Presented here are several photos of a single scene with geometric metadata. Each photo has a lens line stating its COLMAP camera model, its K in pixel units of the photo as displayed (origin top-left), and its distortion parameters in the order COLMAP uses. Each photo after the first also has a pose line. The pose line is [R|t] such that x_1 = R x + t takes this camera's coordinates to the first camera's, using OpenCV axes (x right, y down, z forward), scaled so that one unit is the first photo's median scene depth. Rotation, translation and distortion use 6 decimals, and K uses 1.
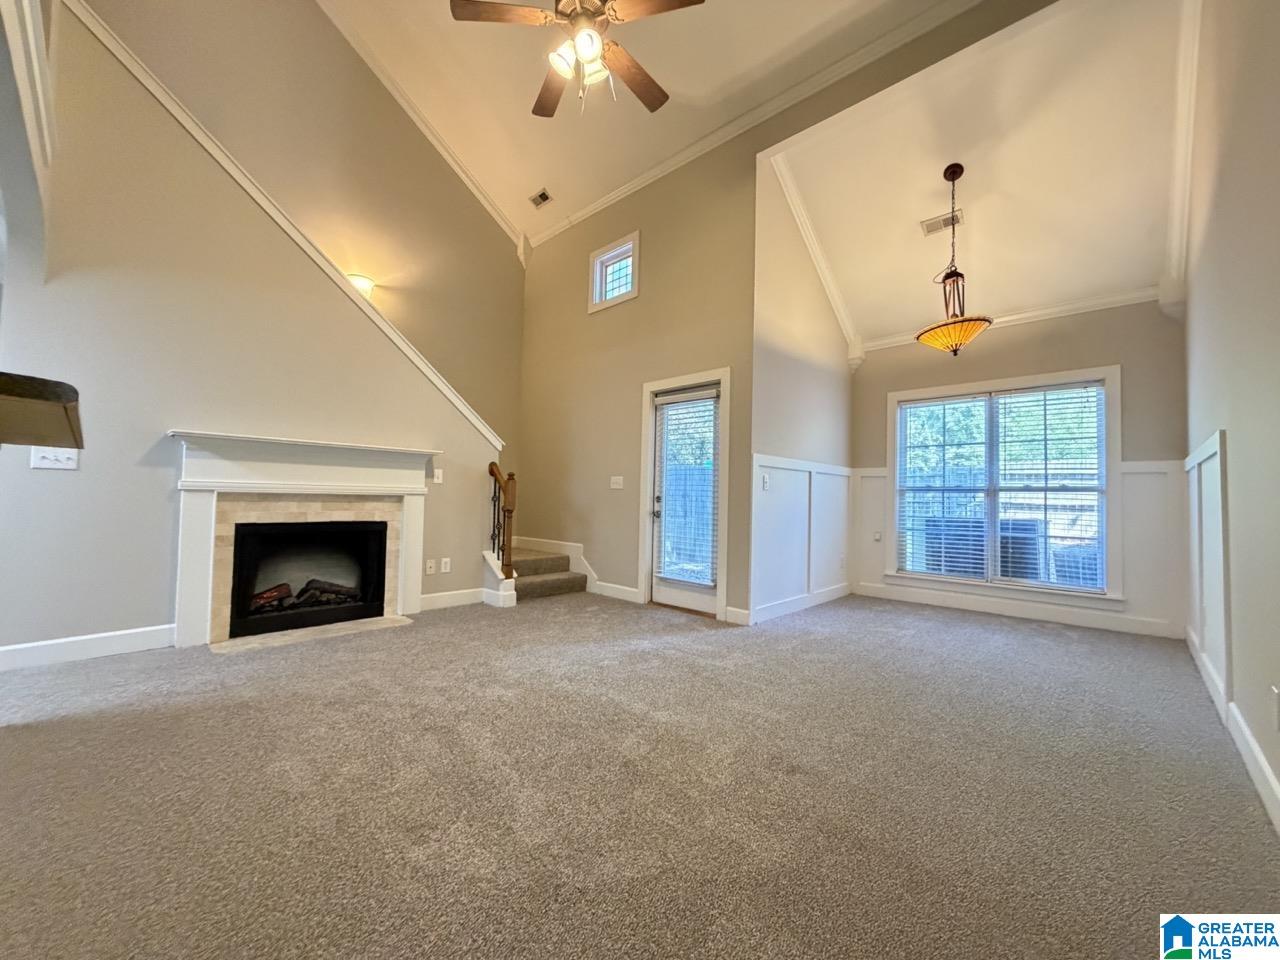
lens RADIAL K [[507.5, 0, 635.8], [0, 507.5, 480.9], [0, 0, 1]] dist [0.000779, 0.000260]
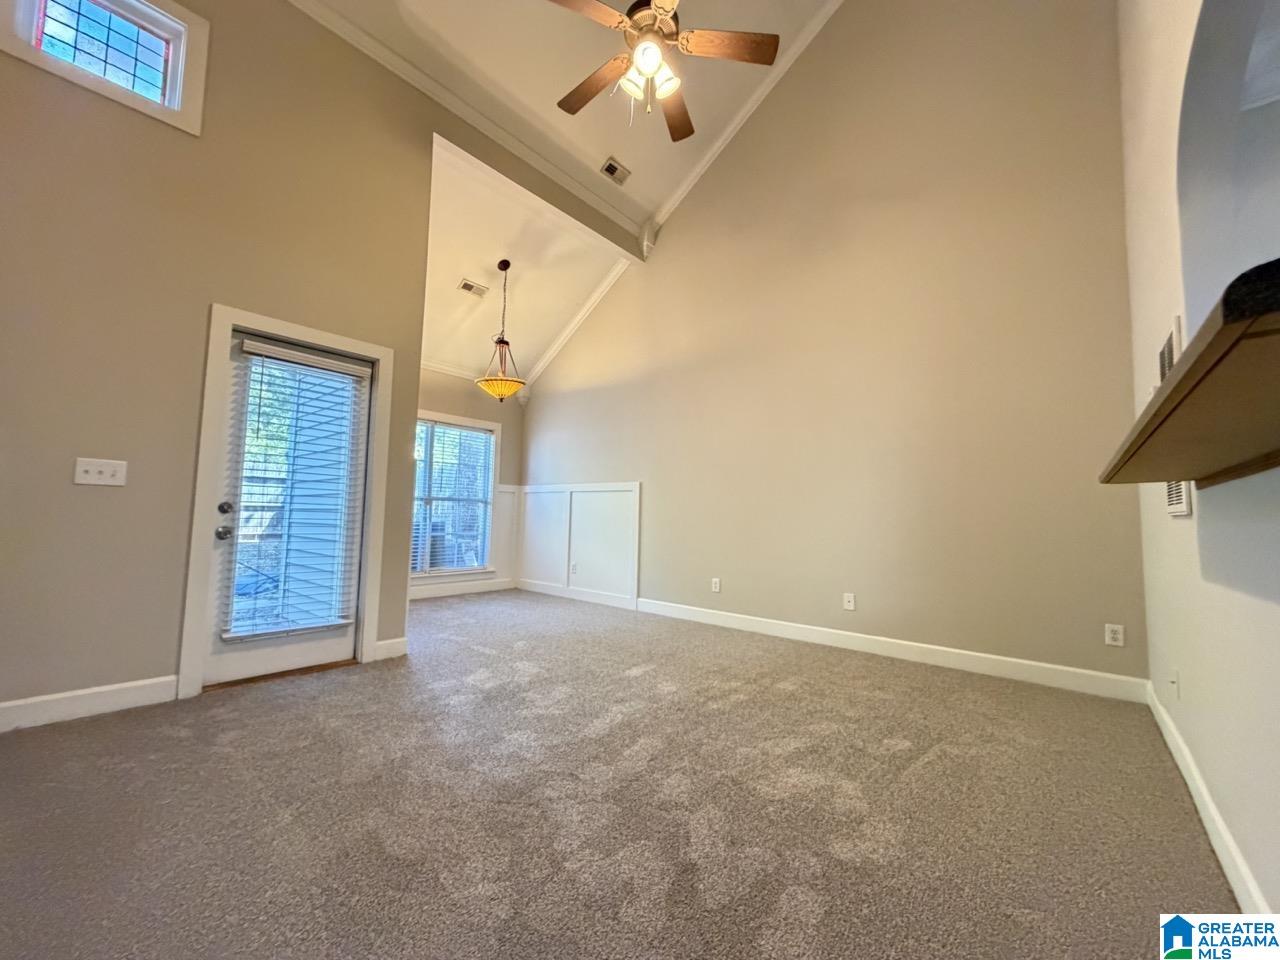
lens RADIAL K [[507.5, 0, 635.8], [0, 507.5, 480.9], [0, 0, 1]] dist [0.000779, 0.000260]
pose [[-0.046237, 0.048515, 0.997752, -0.647057], [-0.058902, 0.996950, -0.051206, 0.008014], [-0.997192, -0.061137, -0.043238, 0.623329]]
